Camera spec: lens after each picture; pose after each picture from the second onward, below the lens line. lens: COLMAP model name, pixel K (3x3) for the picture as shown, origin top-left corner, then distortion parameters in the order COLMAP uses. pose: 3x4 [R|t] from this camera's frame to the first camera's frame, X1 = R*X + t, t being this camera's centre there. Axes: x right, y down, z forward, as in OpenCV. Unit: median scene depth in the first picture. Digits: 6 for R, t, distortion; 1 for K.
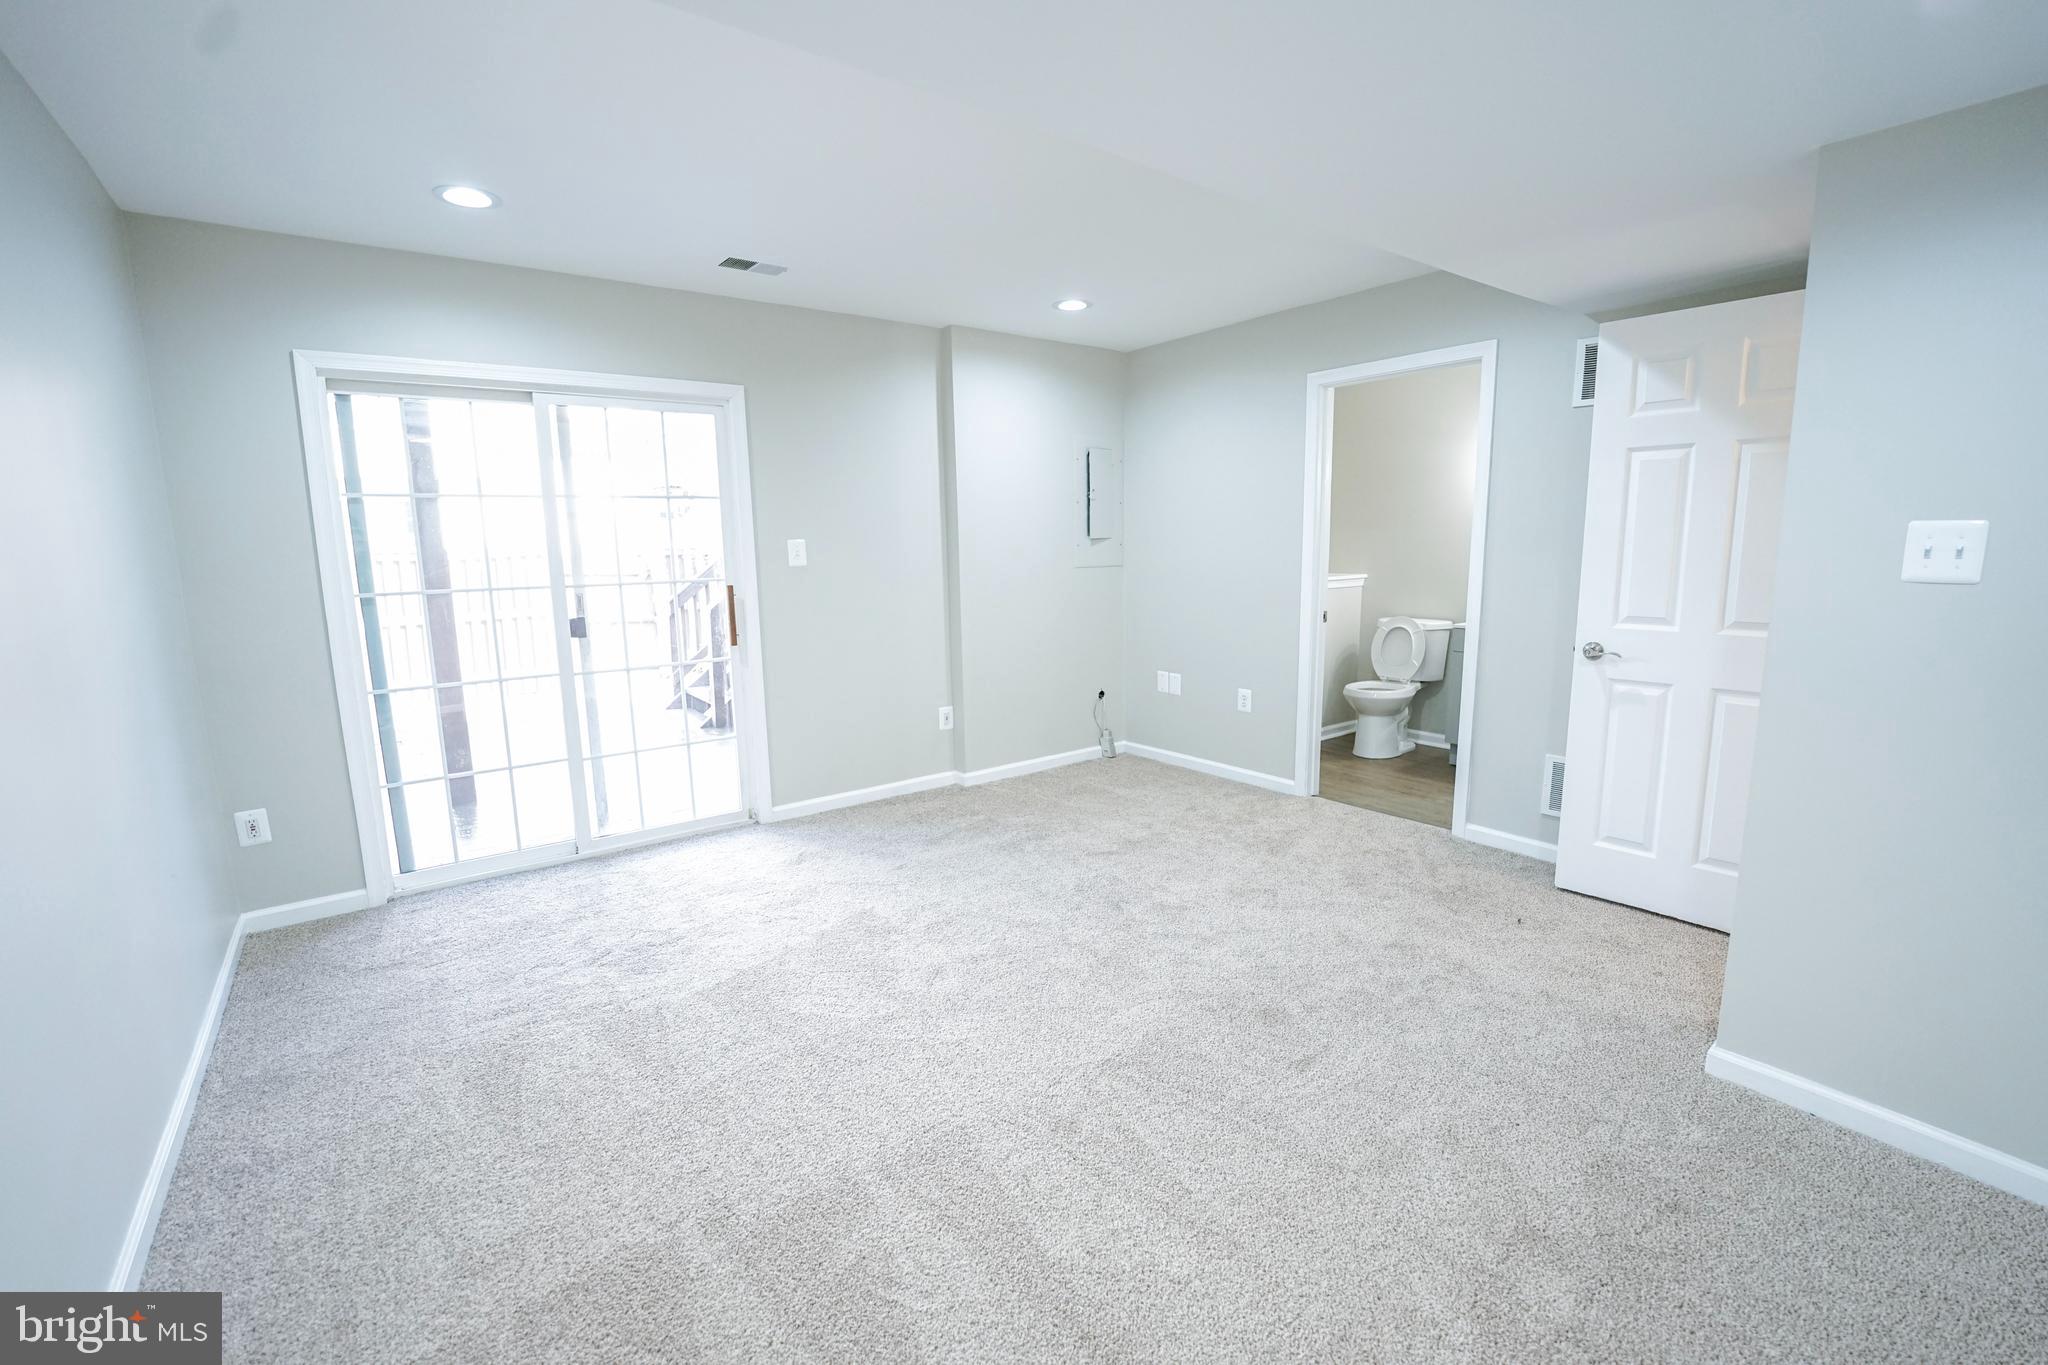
lens RADIAL K [[866.3, 0, 1025.9], [0, 866.3, 678.4], [0, 0, 1]] dist [-0.023007, 0.000174]
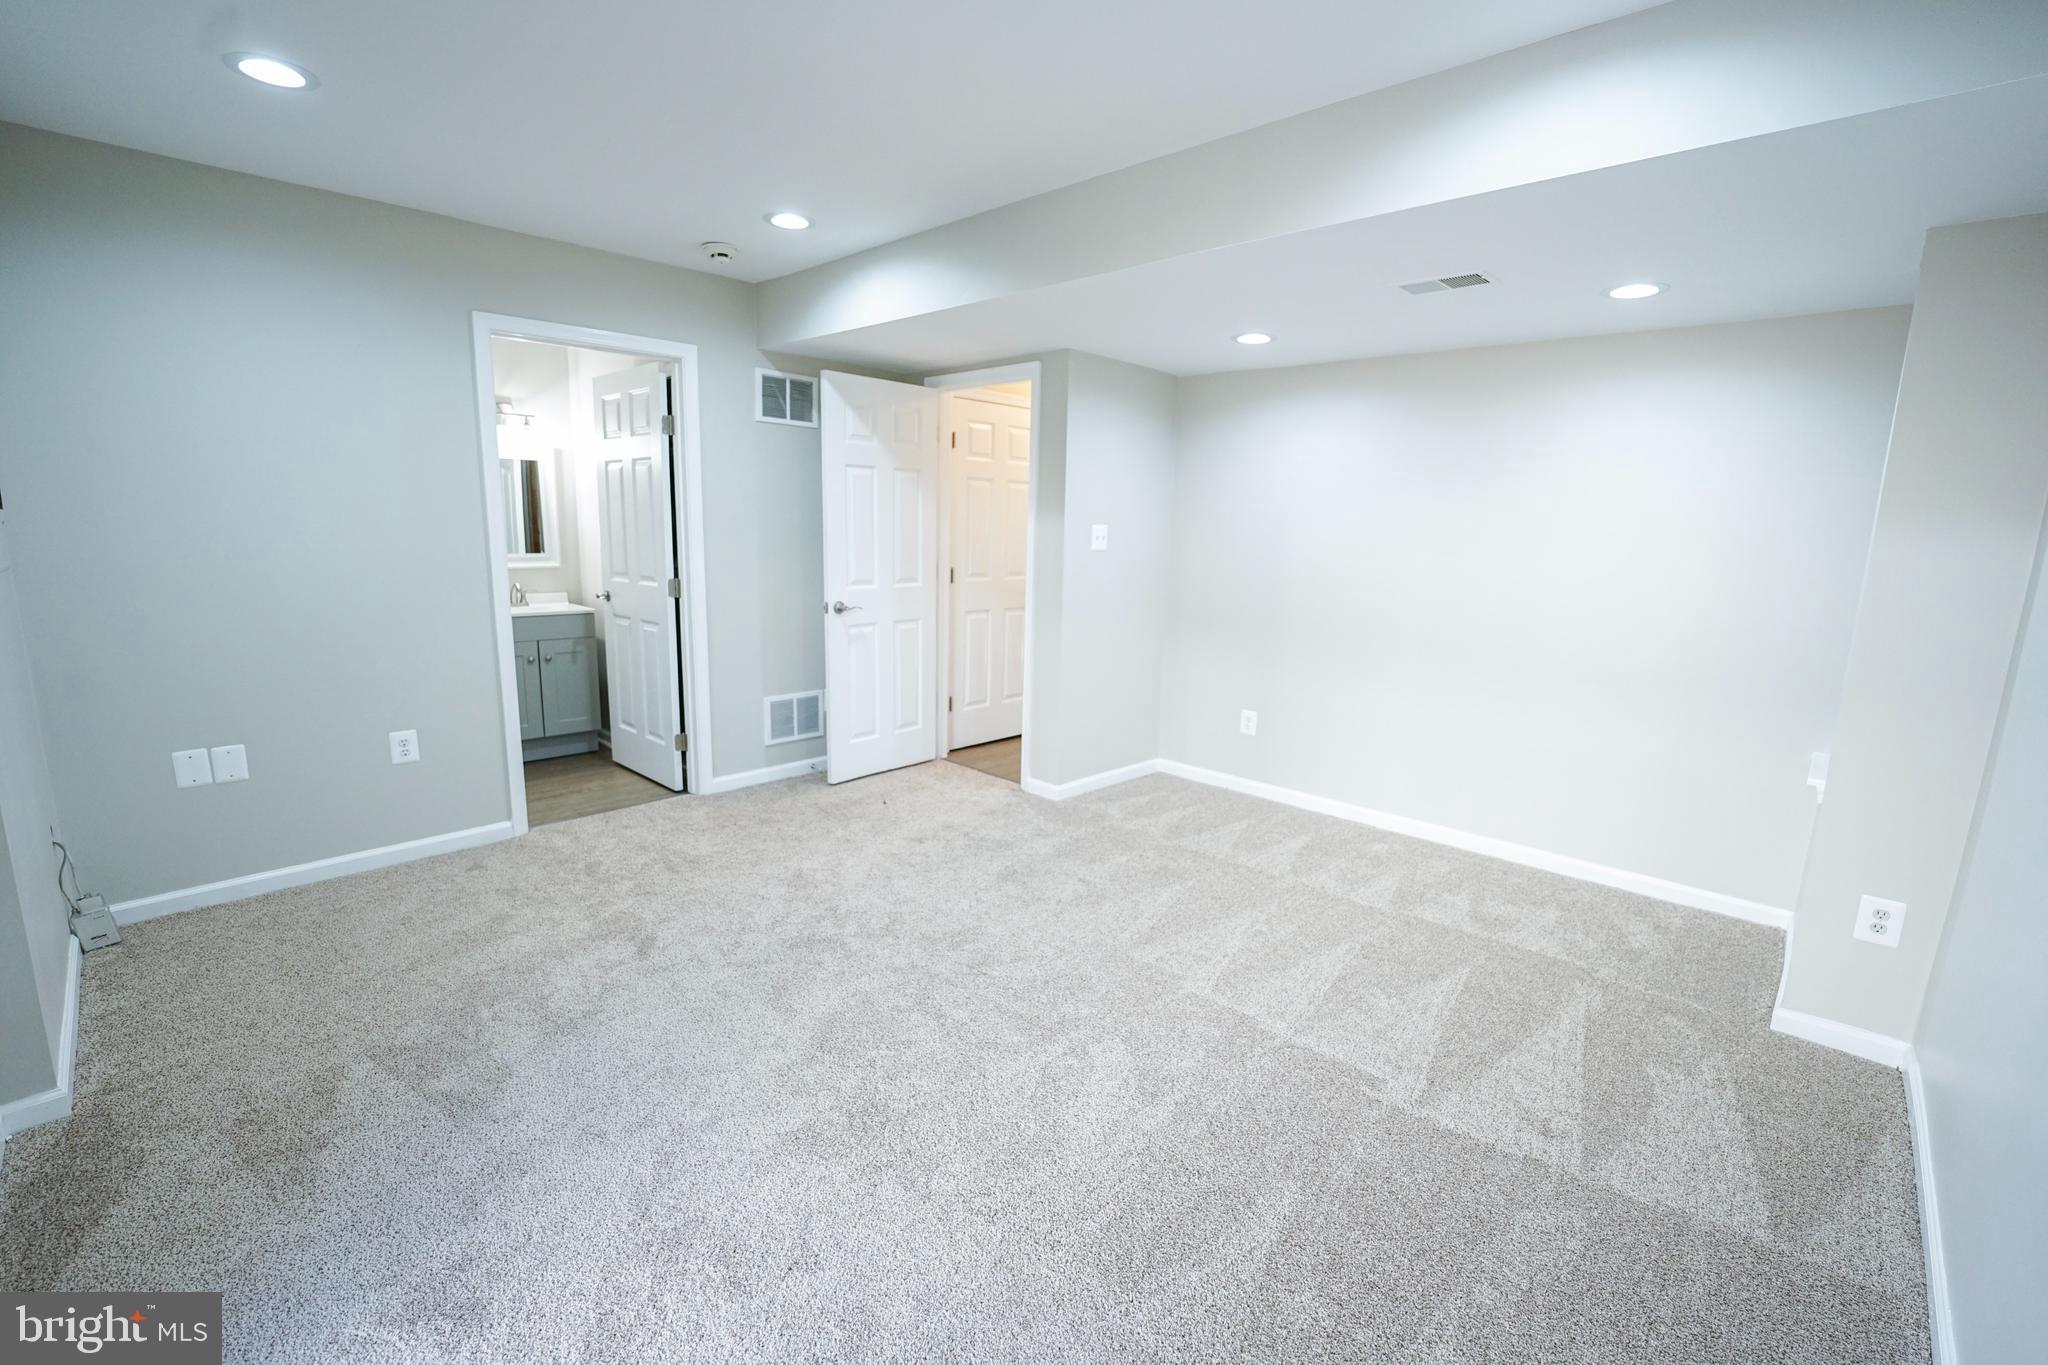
lens RADIAL K [[866.3, 0, 1025.9], [0, 866.3, 678.4], [0, 0, 1]] dist [-0.023007, 0.000174]
pose [[-0.151673, -0.163984, 0.974733, -0.744861], [0.135778, 0.973337, 0.184877, -0.133533], [-0.979061, 0.160388, -0.125363, 0.862167]]
